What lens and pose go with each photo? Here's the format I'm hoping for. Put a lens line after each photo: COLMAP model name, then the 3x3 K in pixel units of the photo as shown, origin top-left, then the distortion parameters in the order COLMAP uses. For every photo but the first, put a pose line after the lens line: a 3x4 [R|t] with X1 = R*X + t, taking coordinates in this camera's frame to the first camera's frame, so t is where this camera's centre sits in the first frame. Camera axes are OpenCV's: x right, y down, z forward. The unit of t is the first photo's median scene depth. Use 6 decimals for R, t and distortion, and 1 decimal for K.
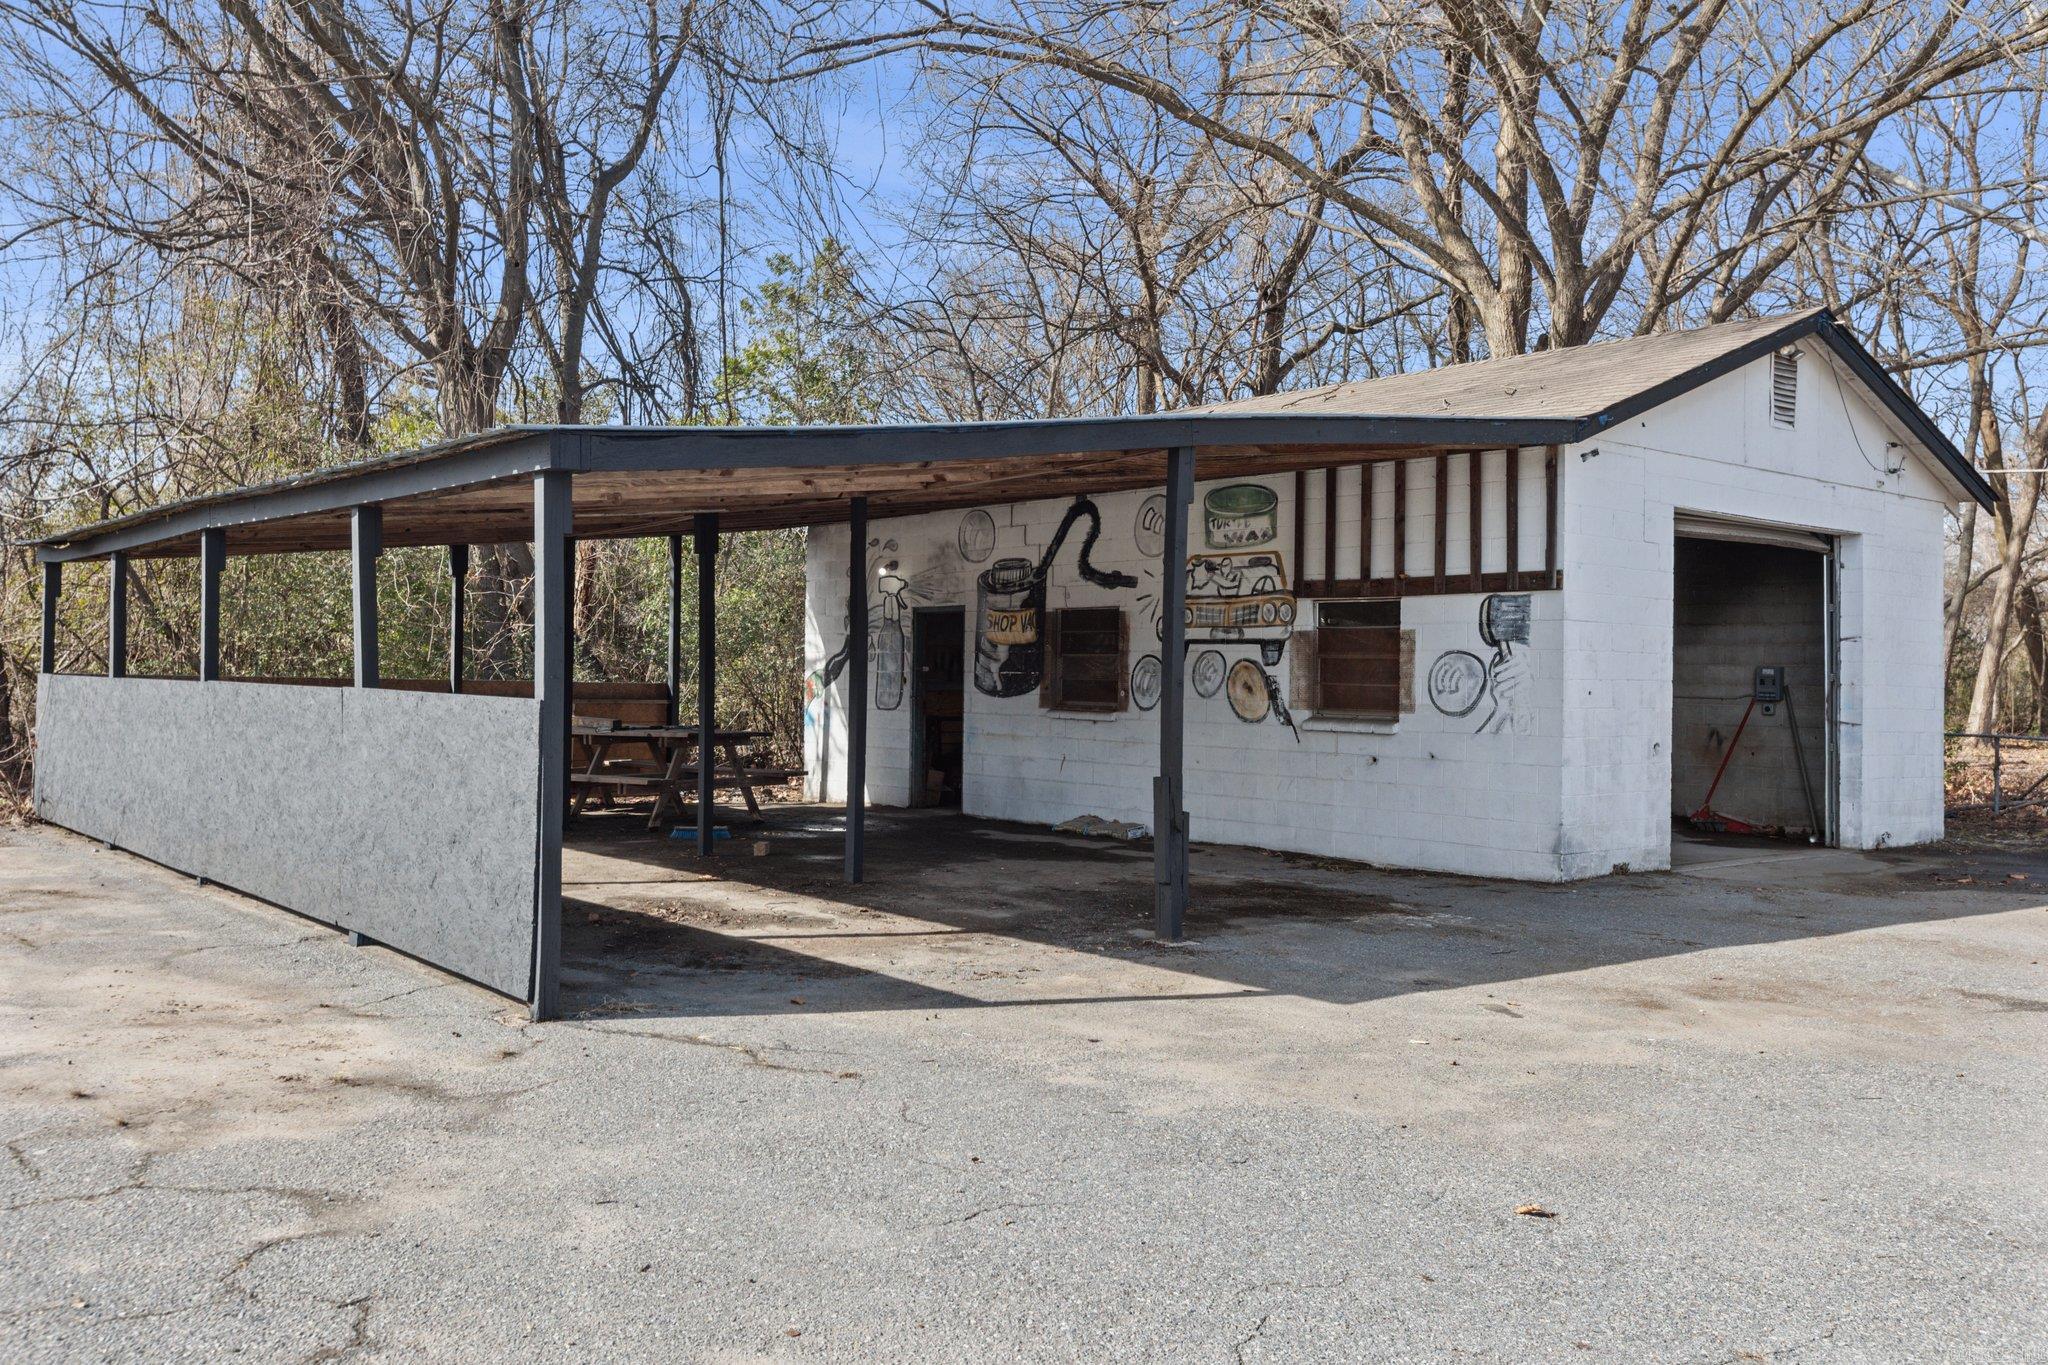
lens RADIAL K [[1735.2, 0, 1022.6], [0, 1735.2, 653.3], [0, 0, 1]] dist [0.000424, -0.005277]
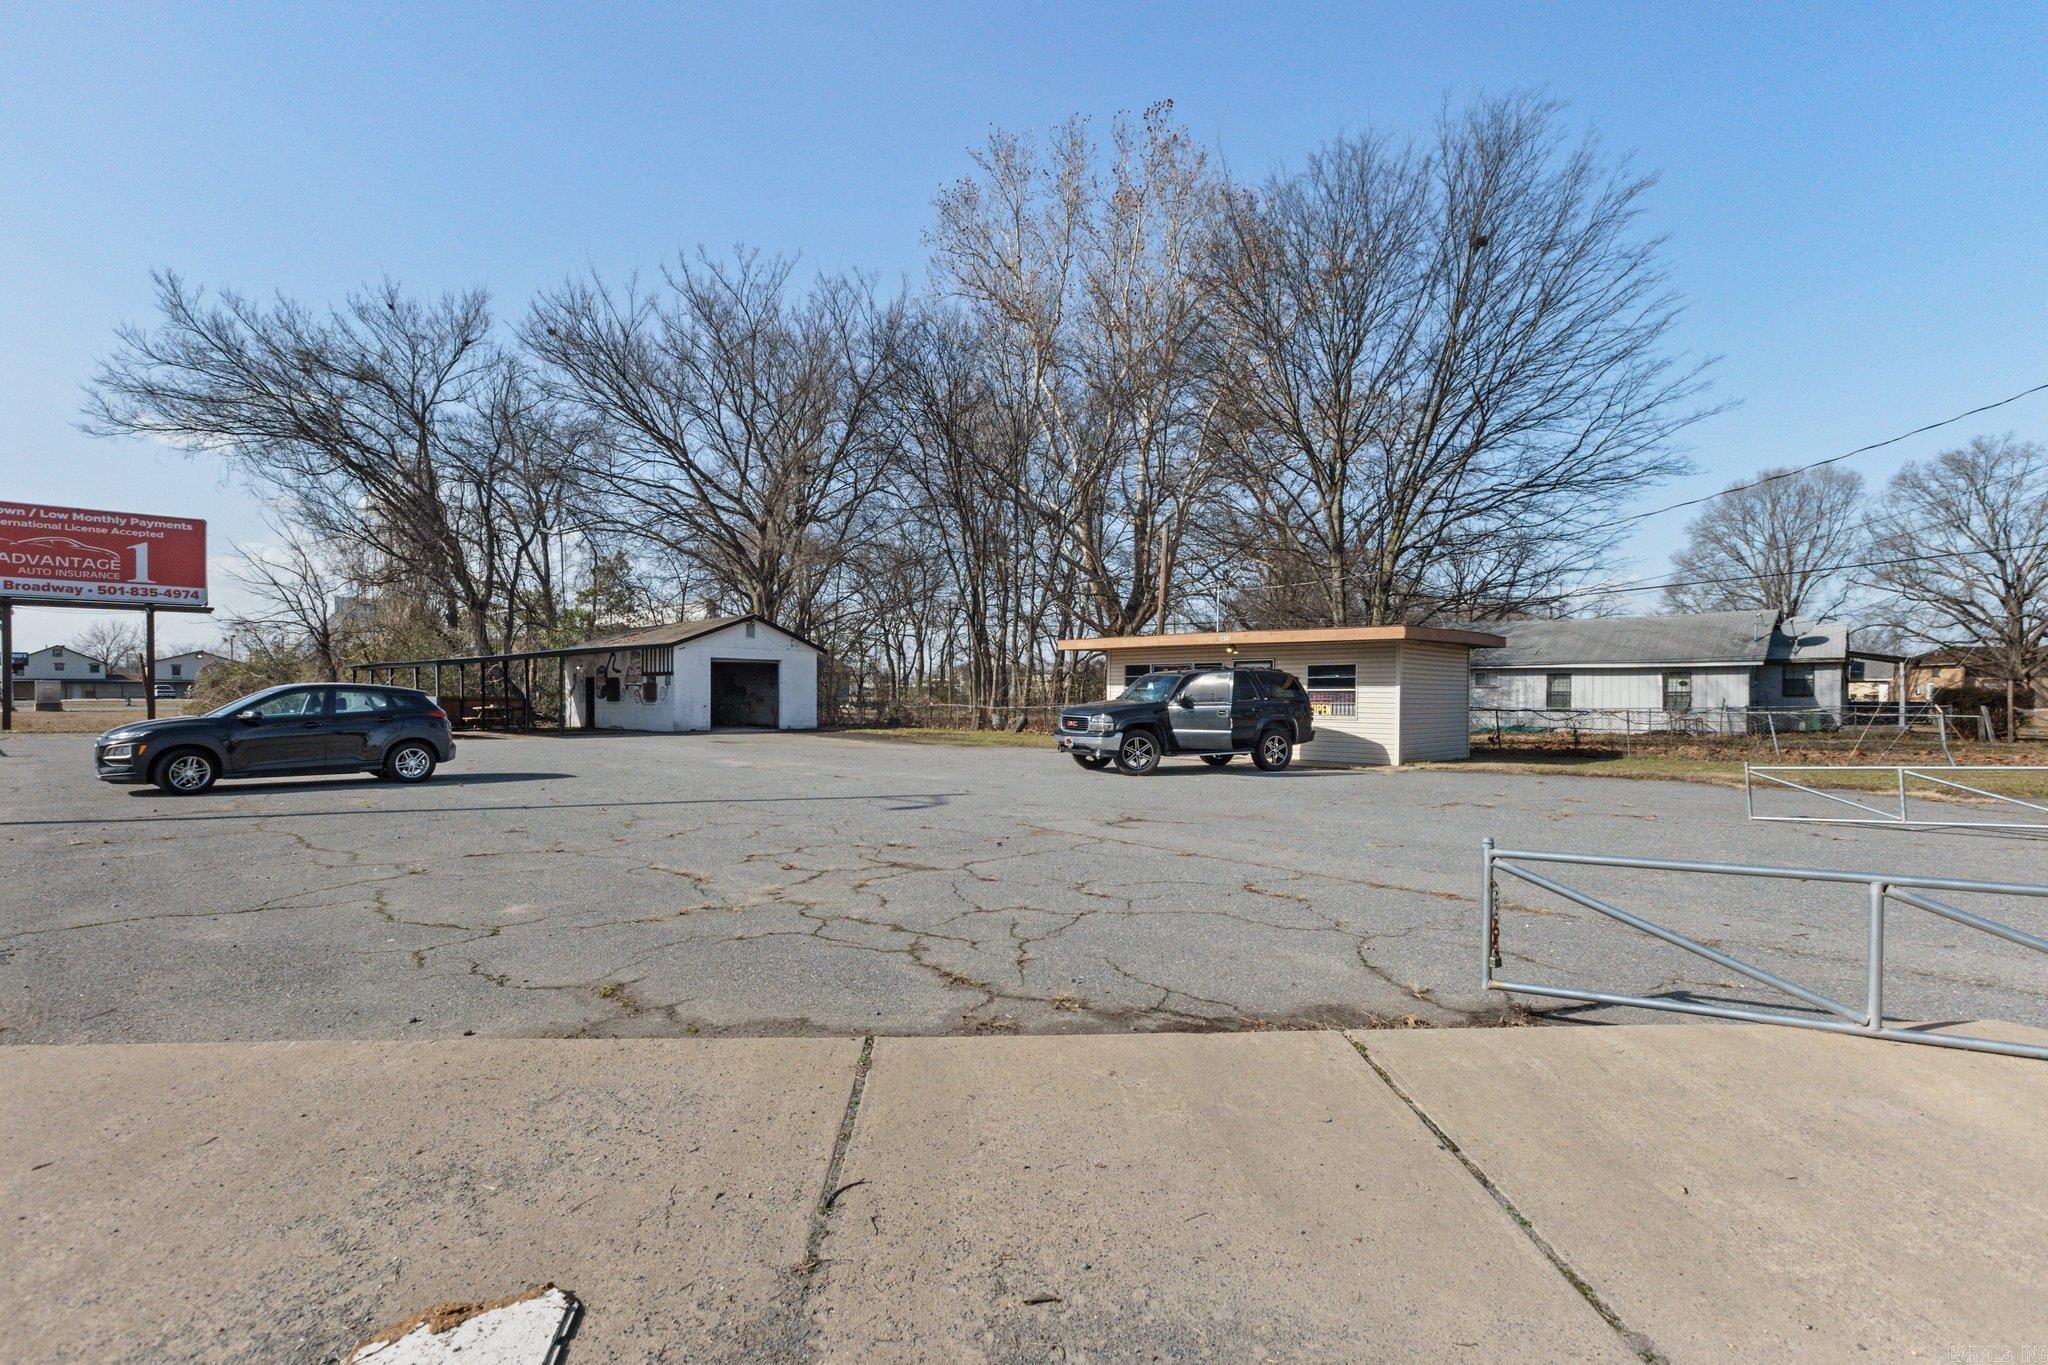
lens RADIAL K [[949.7, 0, 1021.3], [0, 949.7, 710.8], [0, 0, 1]] dist [-0.000743, -0.000124]
pose [[0.991996, -0.013748, 0.125515, 0.961202], [0.010098, 0.999509, 0.029667, -0.003695], [-0.125861, -0.028162, 0.991648, -1.897936]]
